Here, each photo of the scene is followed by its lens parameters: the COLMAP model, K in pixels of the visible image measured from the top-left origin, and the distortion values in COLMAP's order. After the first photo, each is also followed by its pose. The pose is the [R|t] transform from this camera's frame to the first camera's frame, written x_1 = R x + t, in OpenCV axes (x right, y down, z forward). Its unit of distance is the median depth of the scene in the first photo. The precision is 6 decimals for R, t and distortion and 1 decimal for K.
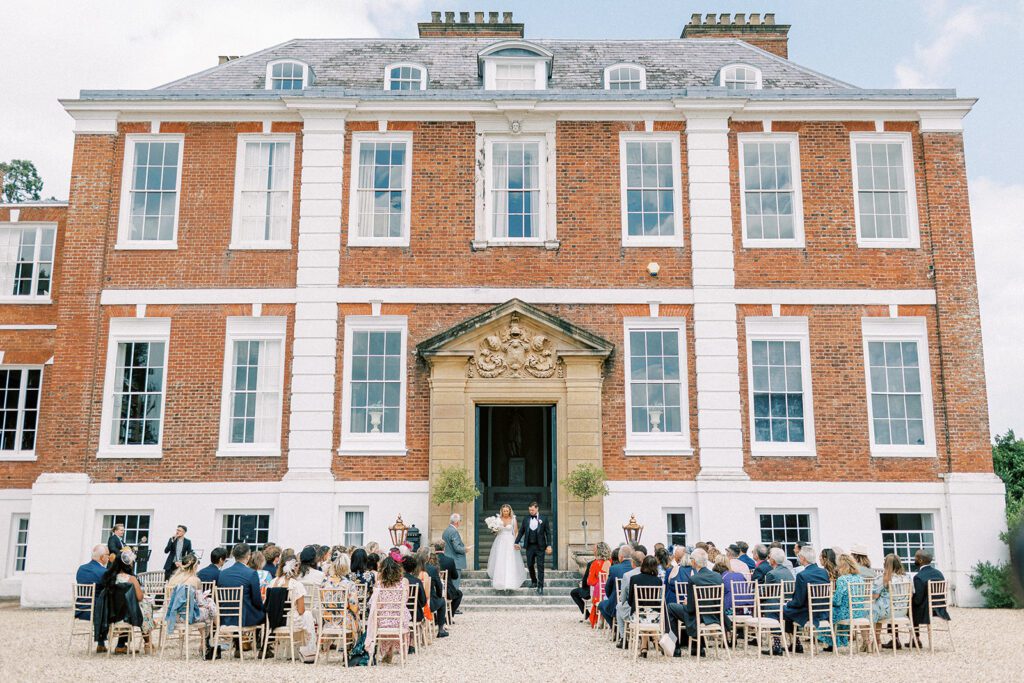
lens RADIAL K [[1012.9, 0, 511.1], [0, 1012.9, 337.8], [0, 0, 1]] dist [0.067706, 0.000000]
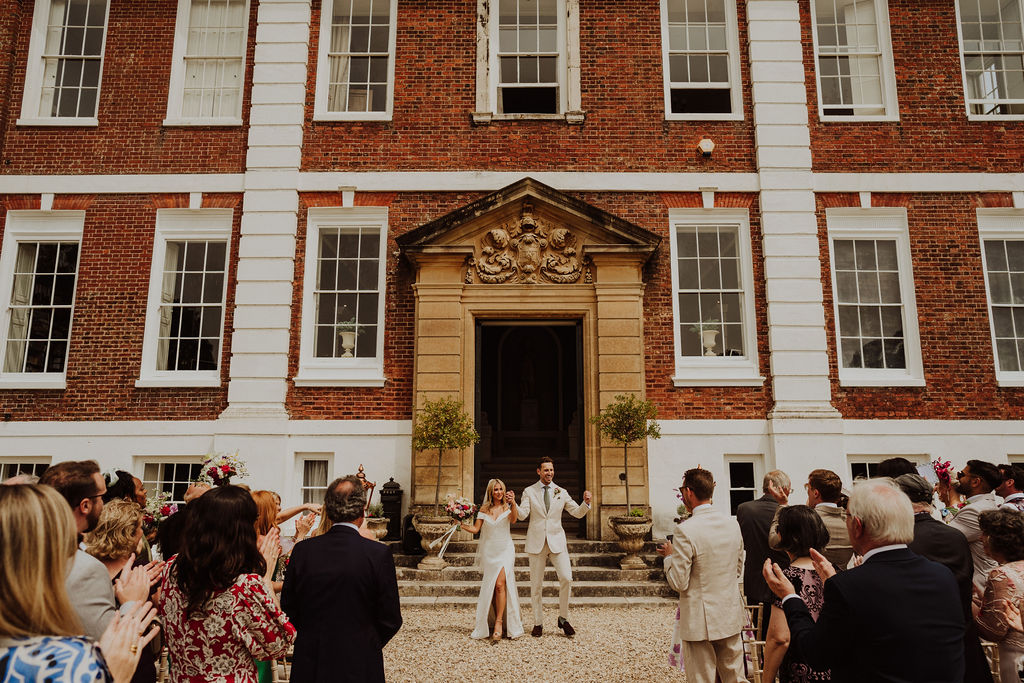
lens RADIAL K [[709.9, 0, 516.8], [0, 709.9, 344.4], [0, 0, 1]] dist [-0.001543, 0.013410]
pose [[0.999963, -0.001413, -0.008491, -0.000001], [0.001566, 0.999838, 0.017946, 0.073265], [0.008464, -0.017958, 0.999803, 0.460360]]
